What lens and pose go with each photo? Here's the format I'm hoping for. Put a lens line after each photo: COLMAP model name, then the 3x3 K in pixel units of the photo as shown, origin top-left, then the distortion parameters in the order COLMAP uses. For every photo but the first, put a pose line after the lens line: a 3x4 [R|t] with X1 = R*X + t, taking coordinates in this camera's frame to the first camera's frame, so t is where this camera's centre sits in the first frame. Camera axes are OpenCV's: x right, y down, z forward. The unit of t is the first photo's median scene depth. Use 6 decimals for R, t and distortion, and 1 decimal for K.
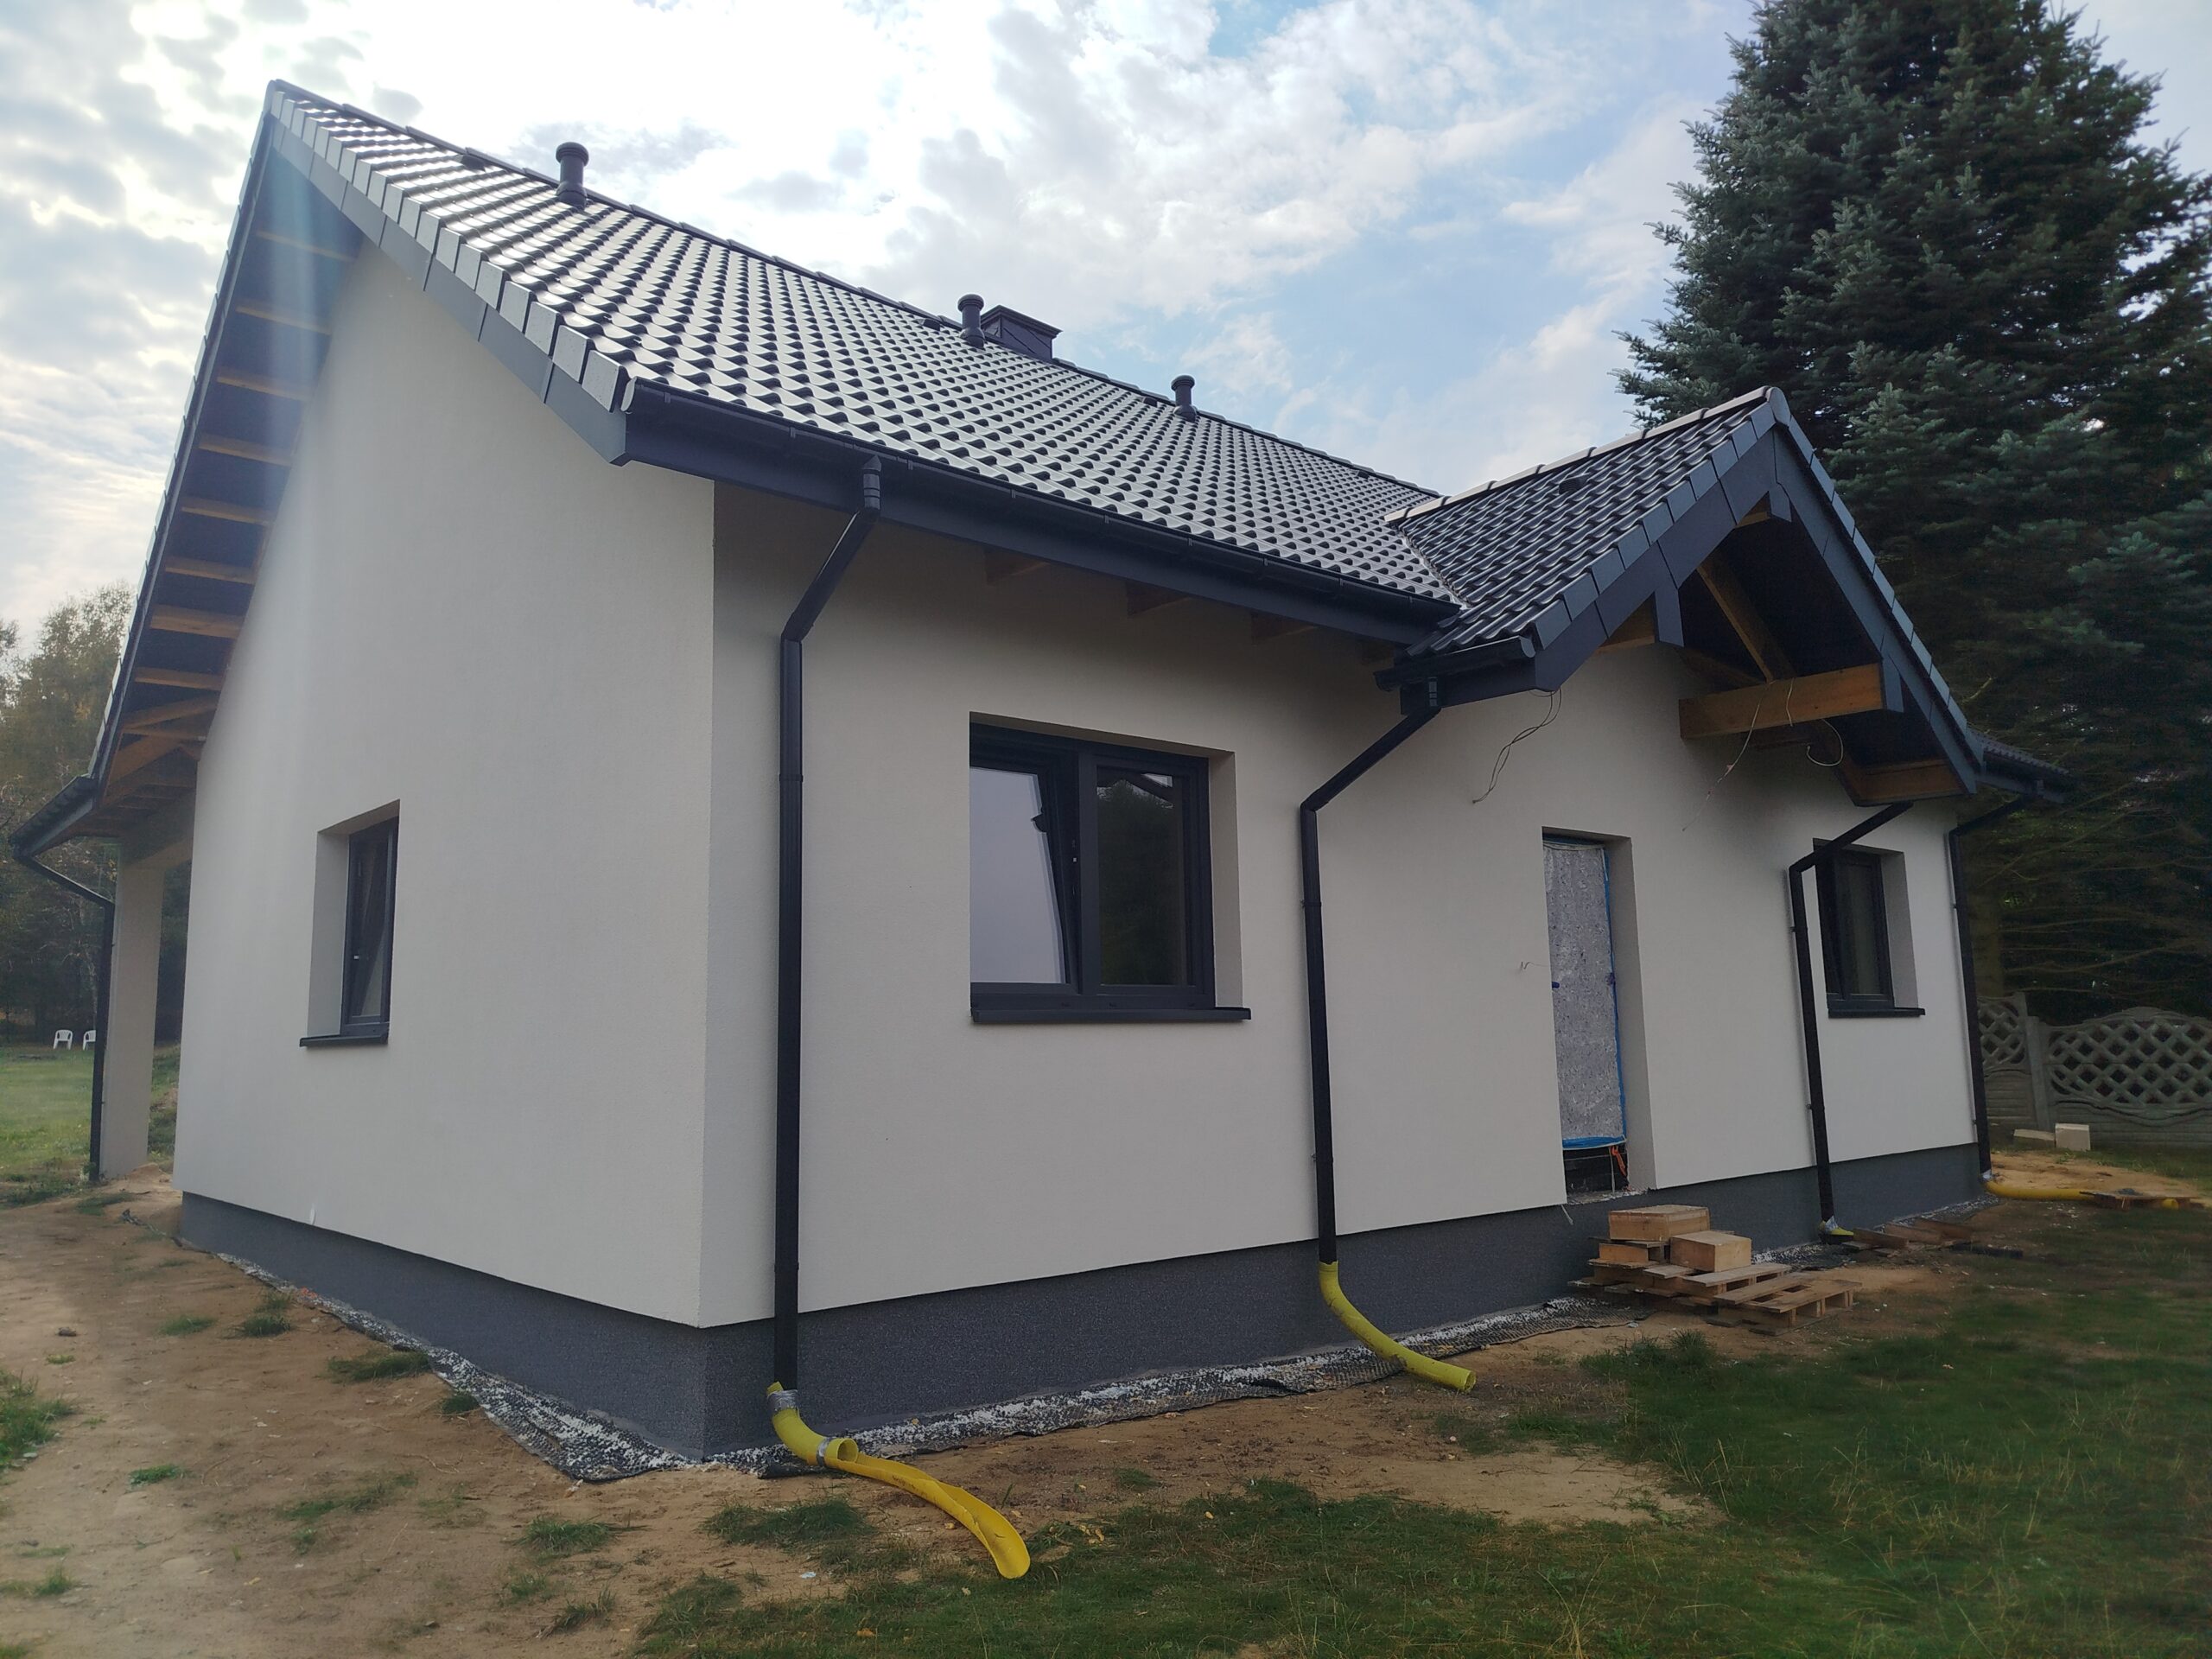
lens RADIAL K [[1531.2, 0, 1115.4], [0, 1531.2, 825.0], [0, 0, 1]] dist [0.033964, -0.038292]
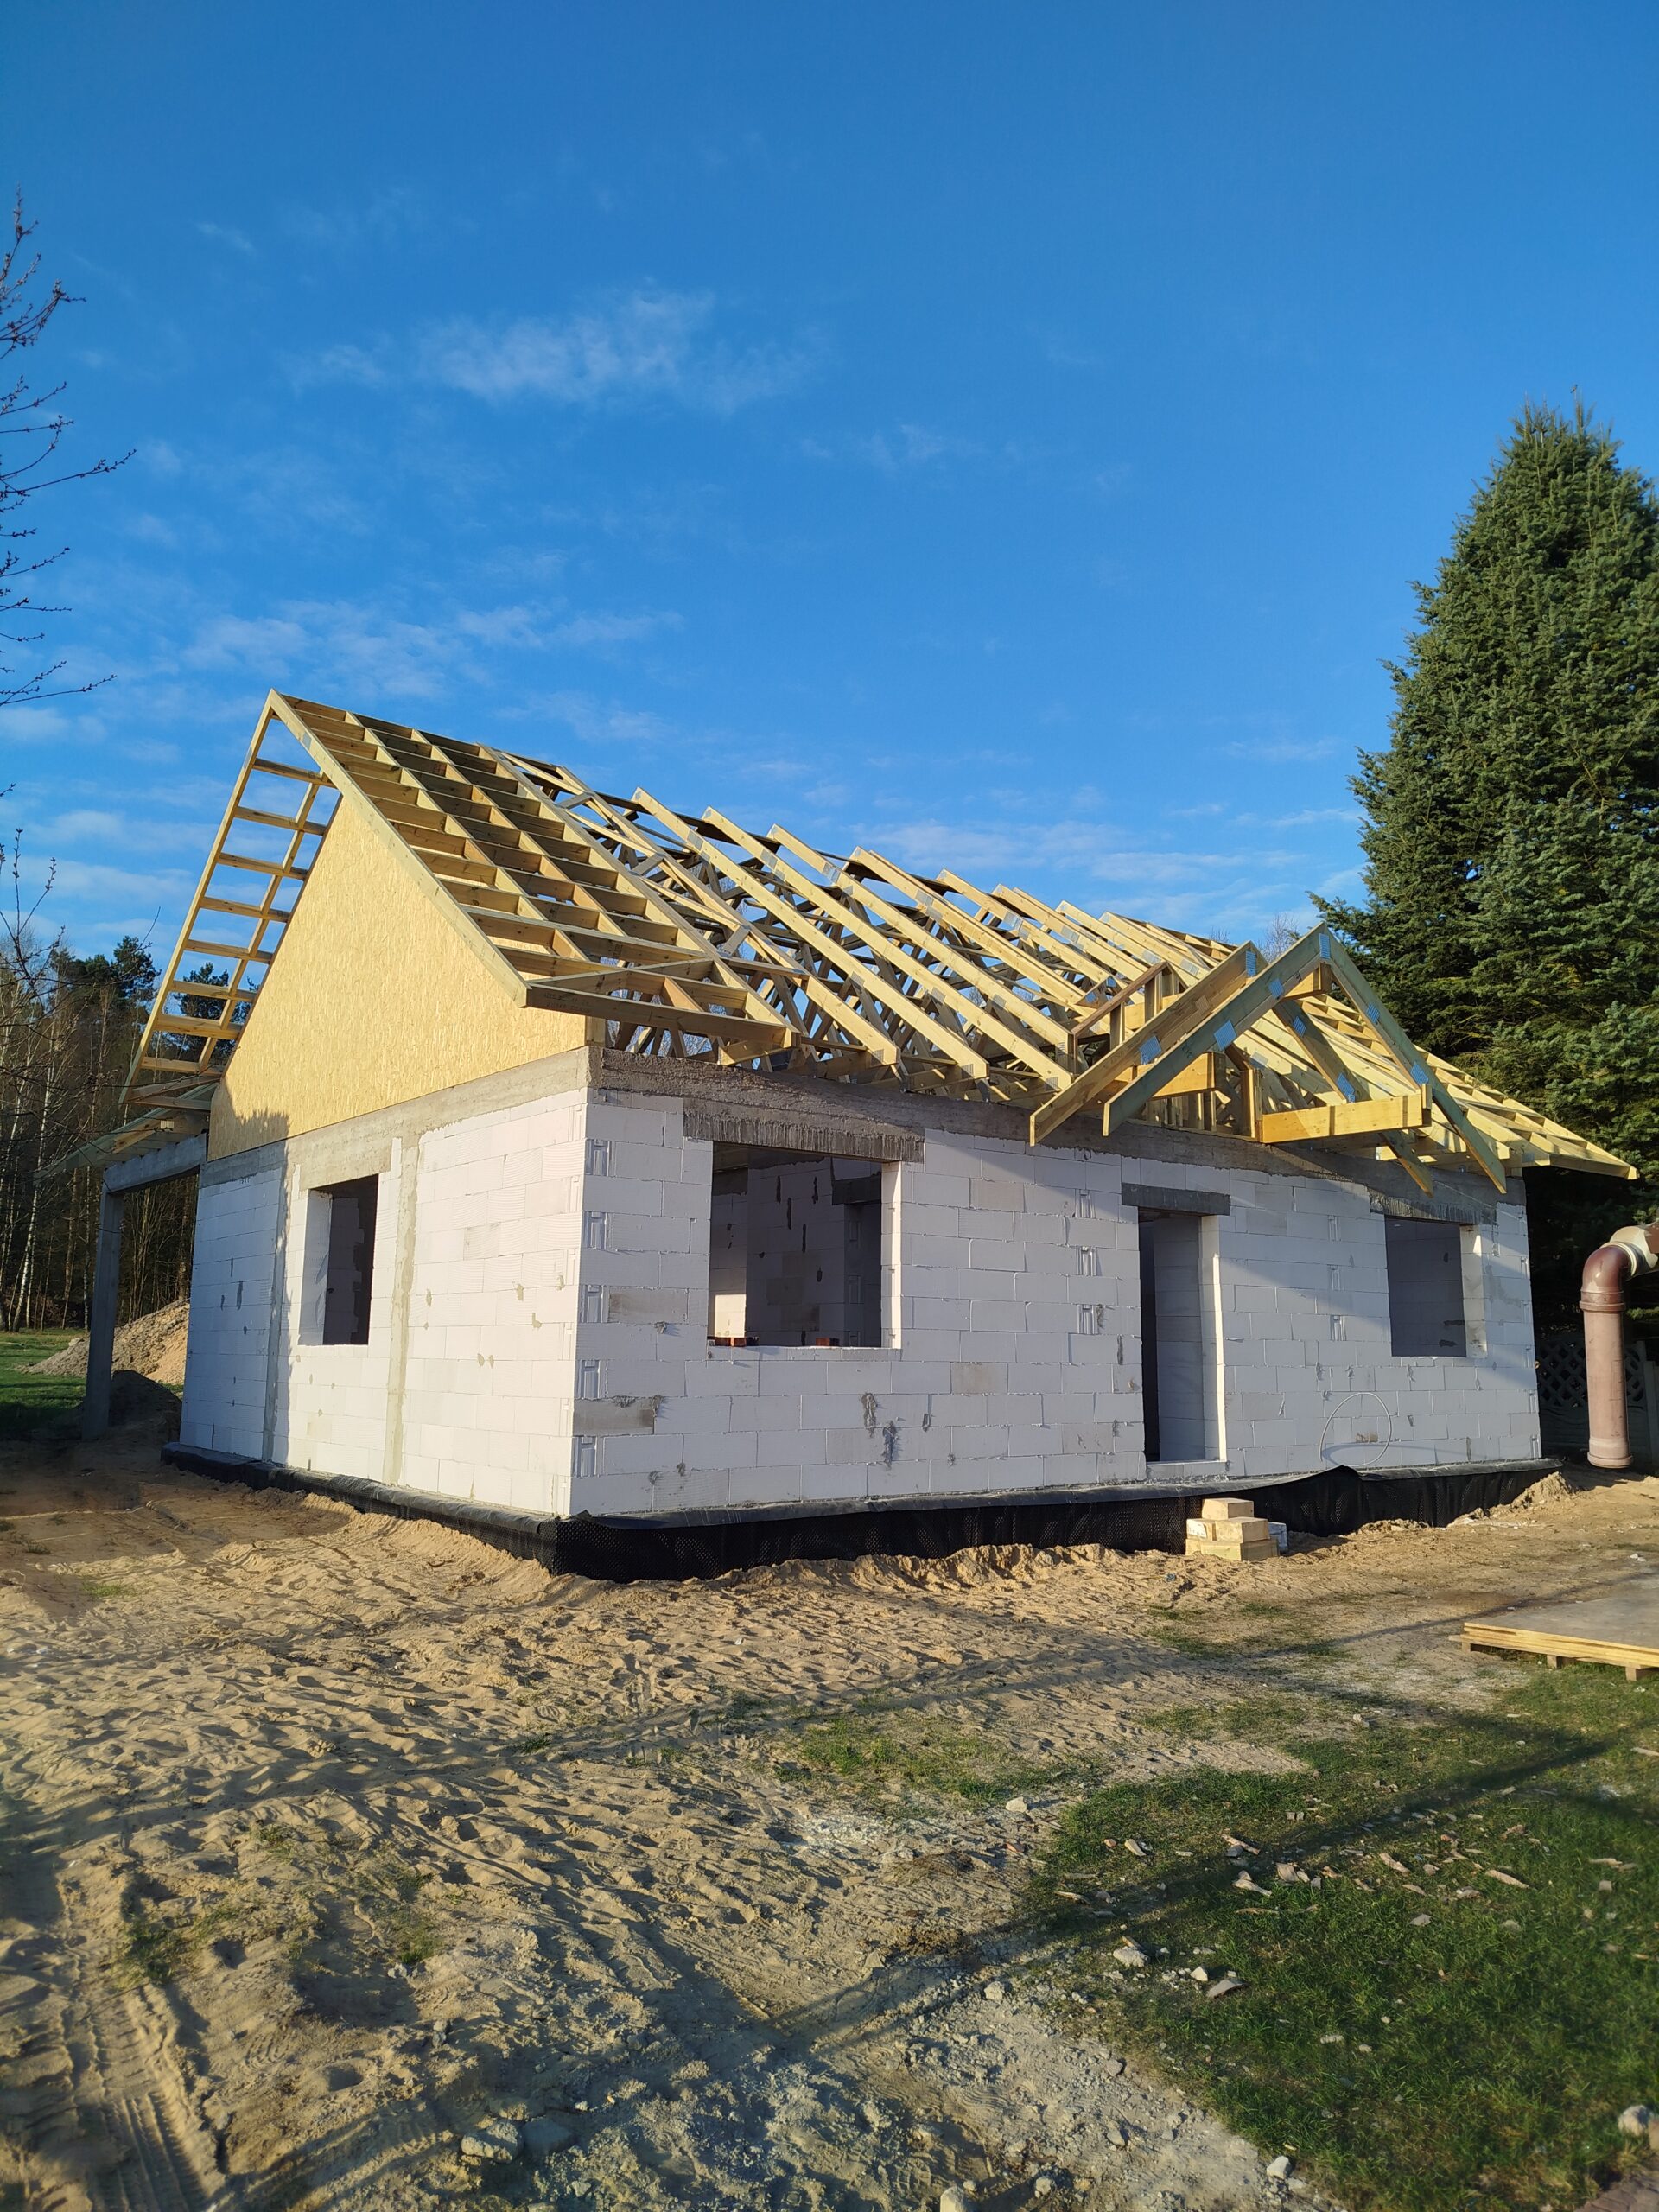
lens RADIAL K [[1531.2, 0, 833.2], [0, 1531.2, 1121.8], [0, 0, 1]] dist [0.033964, -0.038292]
pose [[0.997791, 0.019270, -0.063568, 0.054999], [-0.020104, 0.999720, -0.012507, -0.040290], [0.063309, 0.013758, 0.997899, -0.281234]]
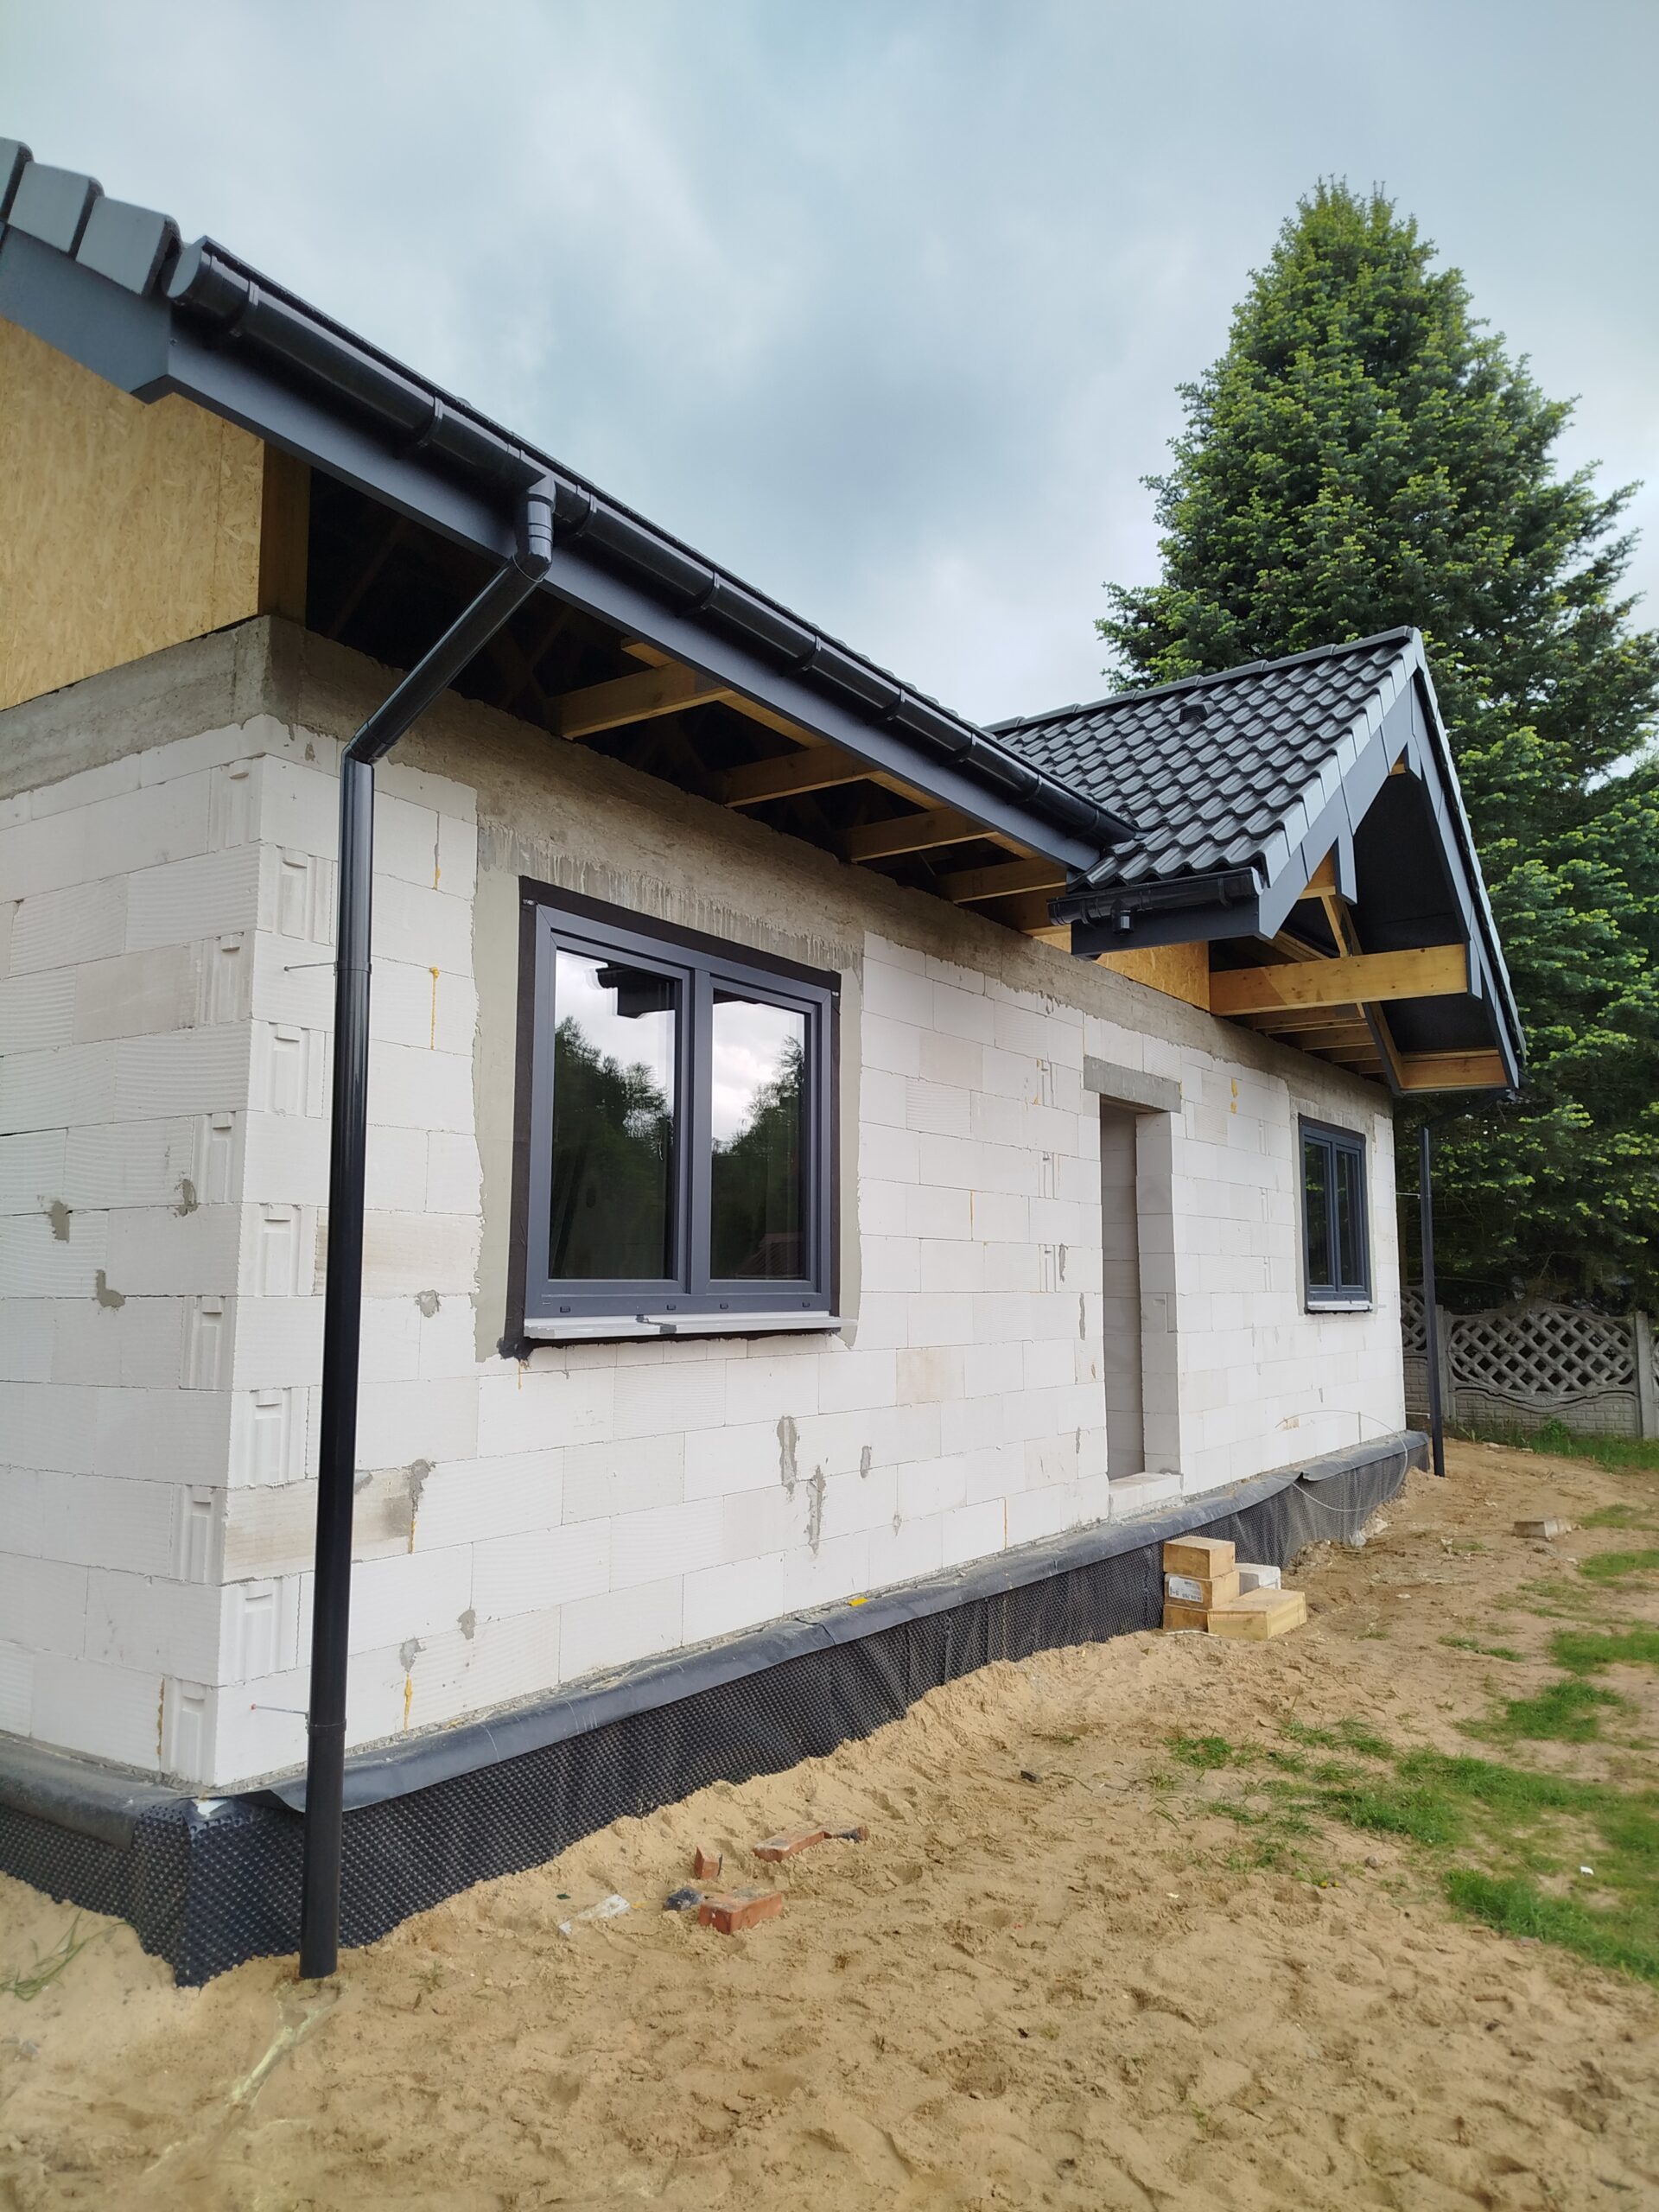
lens RADIAL K [[1531.2, 0, 847.4], [0, 1531.2, 1134.0], [0, 0, 1]] dist [0.033964, -0.038292]
pose [[0.965384, 0.046630, 0.256631, -0.078062], [-0.055256, 0.998121, 0.026499, 0.004711], [-0.254913, -0.039762, 0.966146, 0.139979]]
